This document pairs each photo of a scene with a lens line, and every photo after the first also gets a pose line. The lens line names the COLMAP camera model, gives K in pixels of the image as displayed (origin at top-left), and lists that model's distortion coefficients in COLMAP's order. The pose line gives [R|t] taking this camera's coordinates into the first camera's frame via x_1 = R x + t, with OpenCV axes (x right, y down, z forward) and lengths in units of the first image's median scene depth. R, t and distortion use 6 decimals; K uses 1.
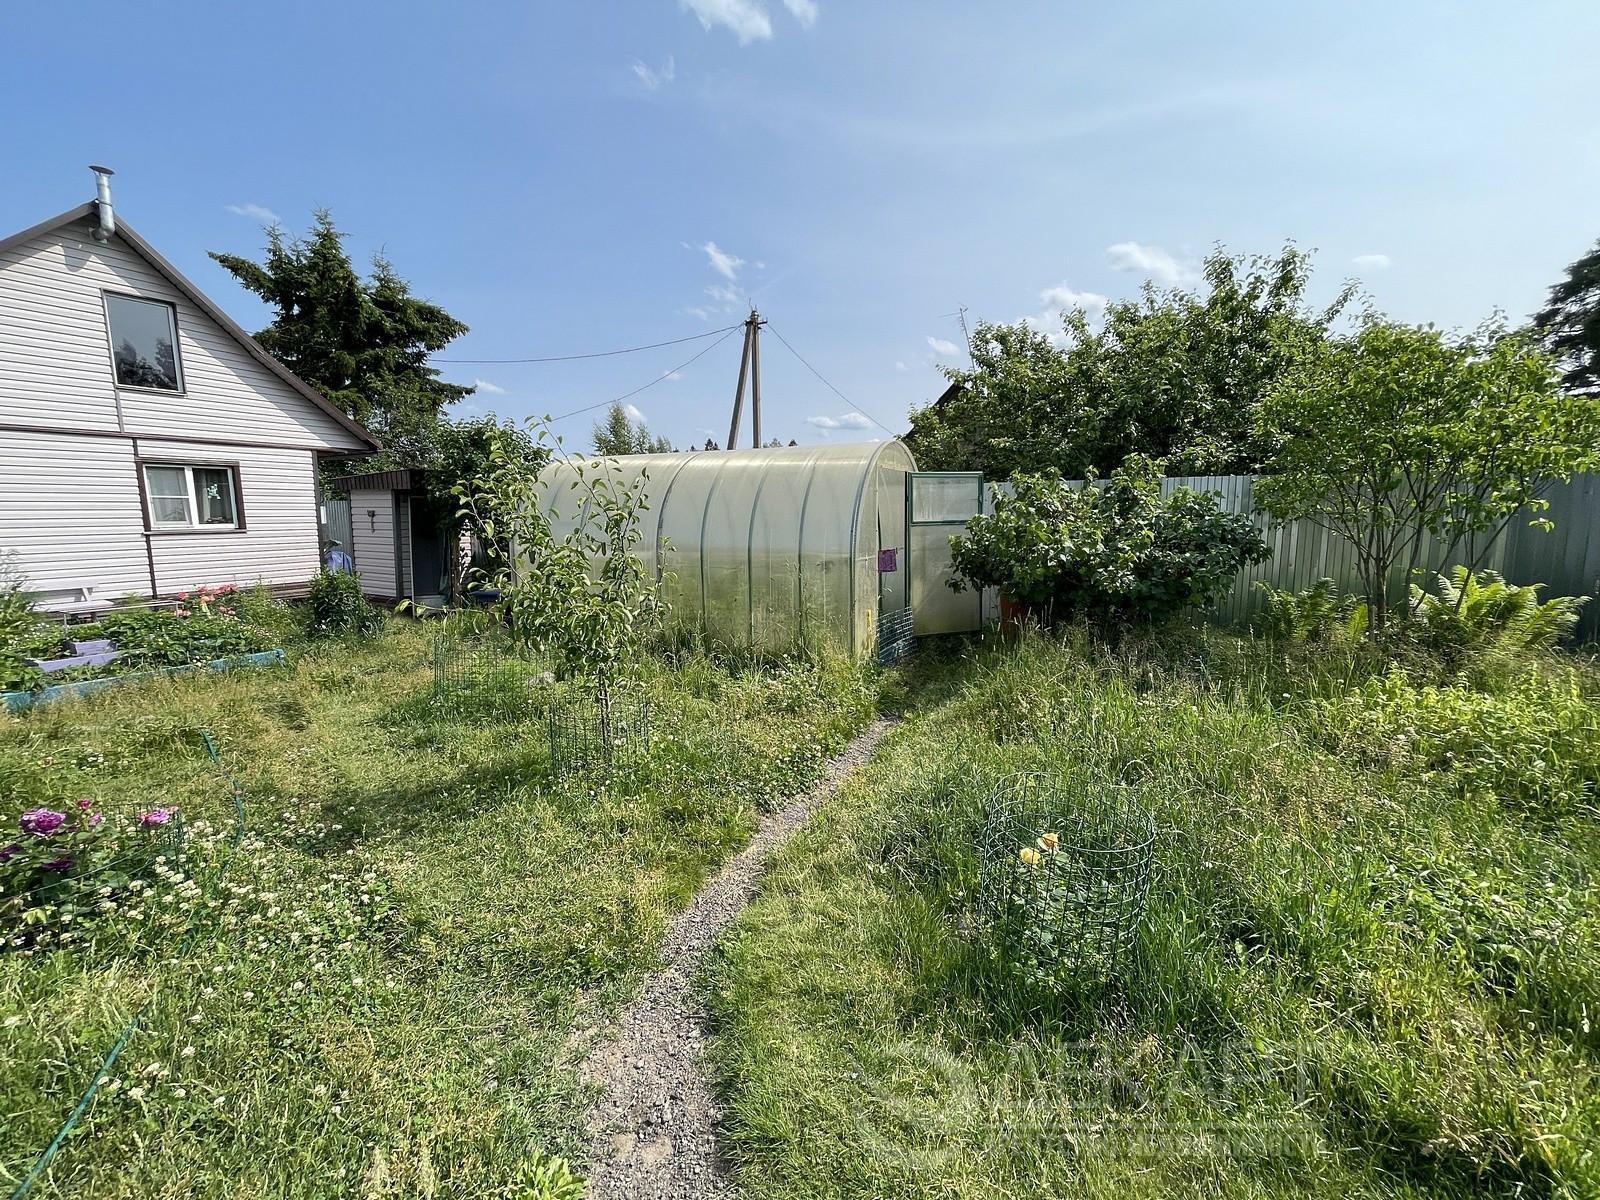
lens RADIAL K [[633.1, 0, 796.9], [0, 633.1, 576.8], [0, 0, 1]] dist [0.001316, 0.000351]
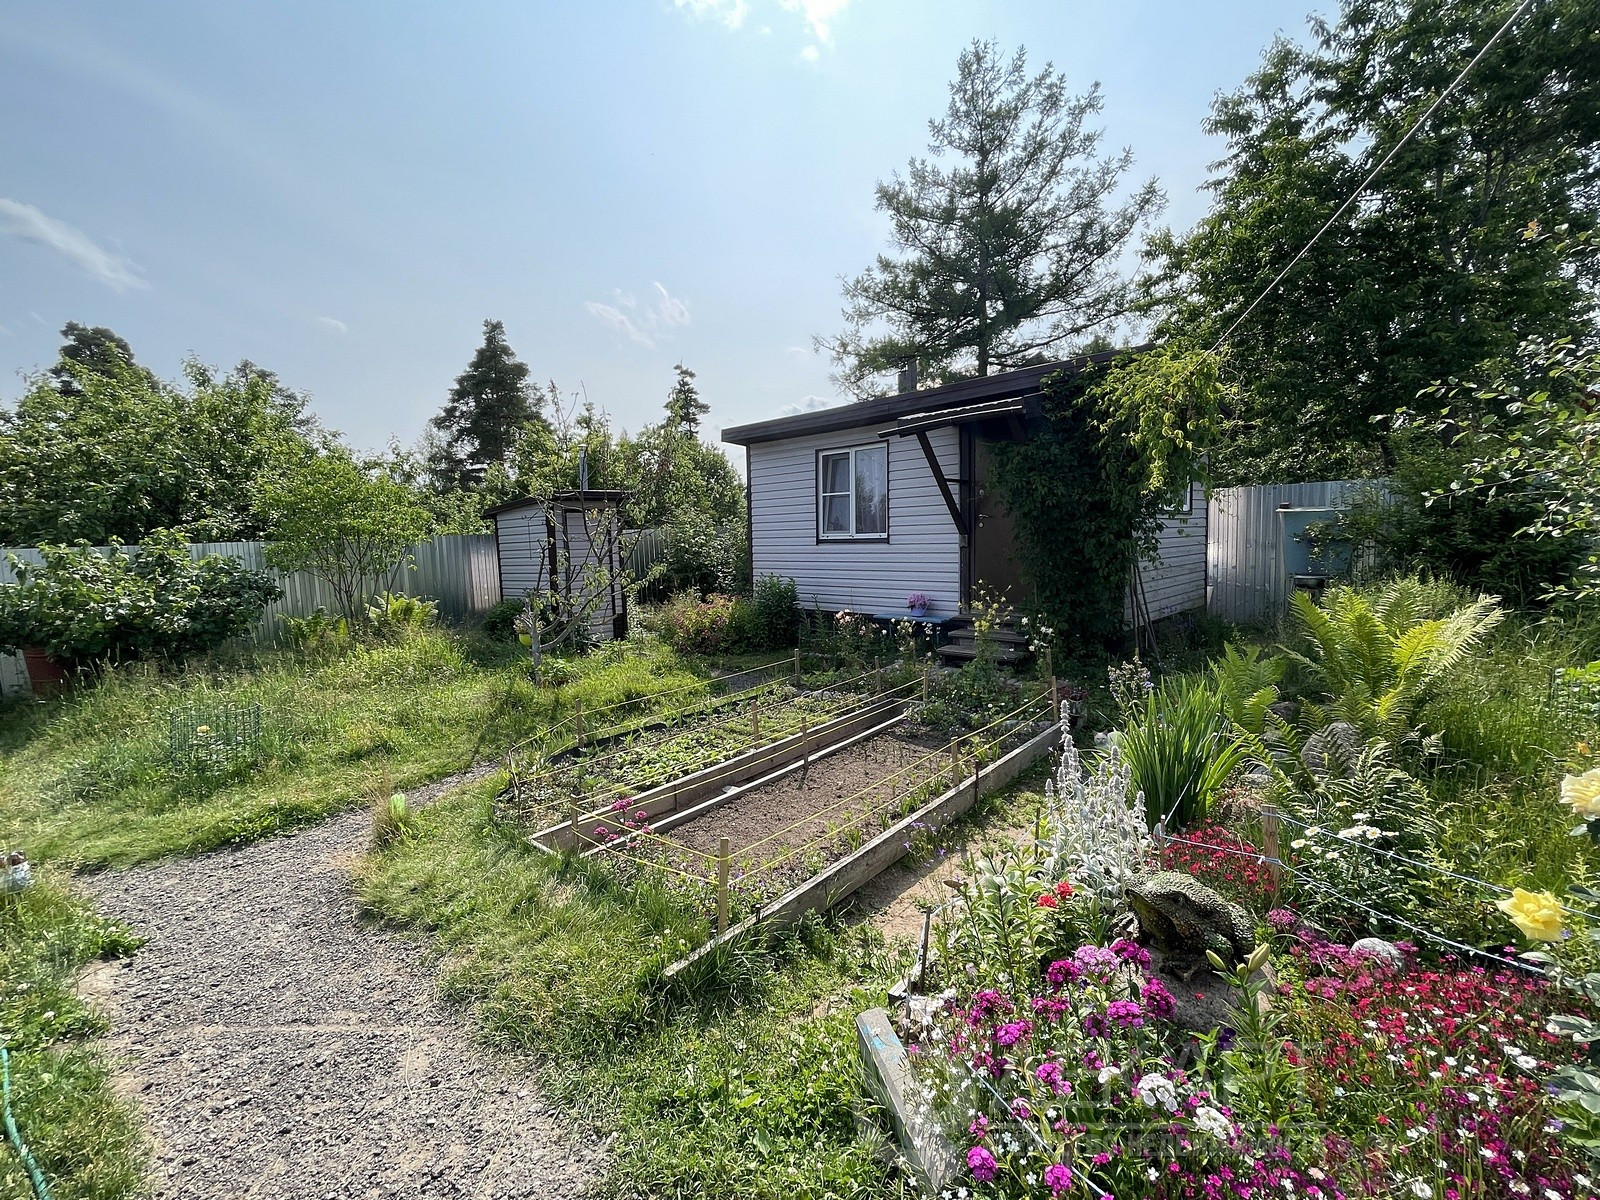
lens RADIAL K [[661.0, 0, 800.0], [0, 661.0, 600.0], [0, 0, 1]] dist [0.001692, 0.000447]
pose [[0.257072, -0.102357, 0.960956, -0.479144], [0.138026, 0.988069, 0.068321, 0.040803], [-0.956485, 0.115073, 0.268132, -0.633665]]
